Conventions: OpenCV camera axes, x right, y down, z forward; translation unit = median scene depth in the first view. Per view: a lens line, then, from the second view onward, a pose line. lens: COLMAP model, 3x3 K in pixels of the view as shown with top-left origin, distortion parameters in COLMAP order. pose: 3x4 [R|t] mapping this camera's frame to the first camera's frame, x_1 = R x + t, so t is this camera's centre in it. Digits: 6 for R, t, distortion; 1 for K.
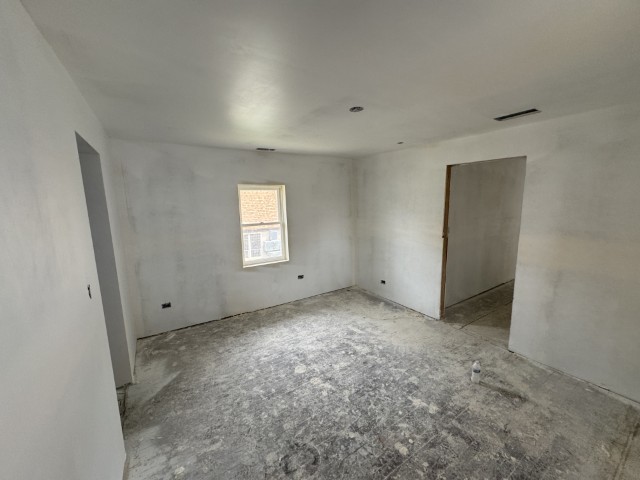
lens RADIAL K [[256.6, 0, 320.6], [0, 256.6, 238.5], [0, 0, 1]] dist [-0.003945, 0.000221]
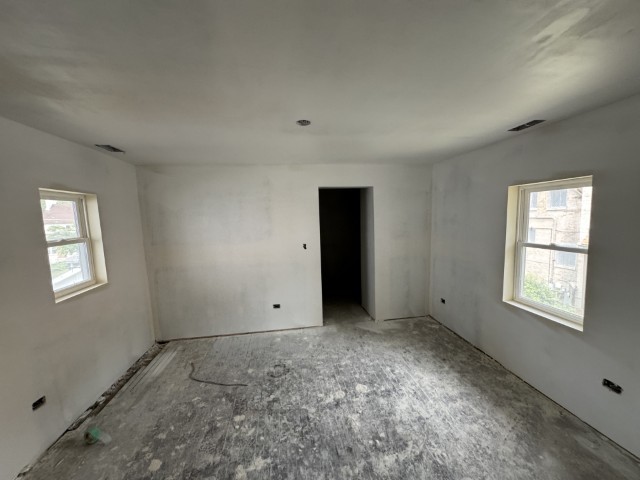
lens RADIAL K [[256.6, 0, 318.4], [0, 256.6, 241.1], [0, 0, 1]] dist [-0.003945, 0.000221]
pose [[-0.419178, 0.117986, -0.900205, 0.750838], [-0.100905, 0.979323, 0.175342, -0.172224], [0.902280, 0.164335, -0.398605, 1.091687]]
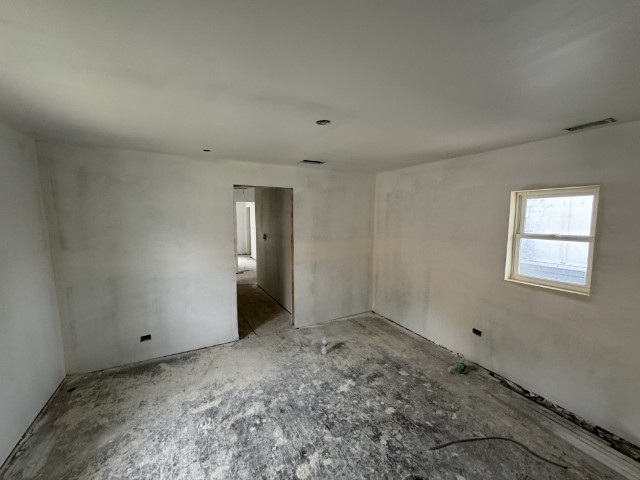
lens RADIAL K [[256.6, 0, 318.7], [0, 256.6, 238.7], [0, 0, 1]] dist [-0.003945, 0.000221]
pose [[0.088951, -0.072435, 0.993399, -0.597608], [0.146946, 0.987393, 0.058839, -0.101397], [-0.985137, 0.140742, 0.098473, 0.711907]]
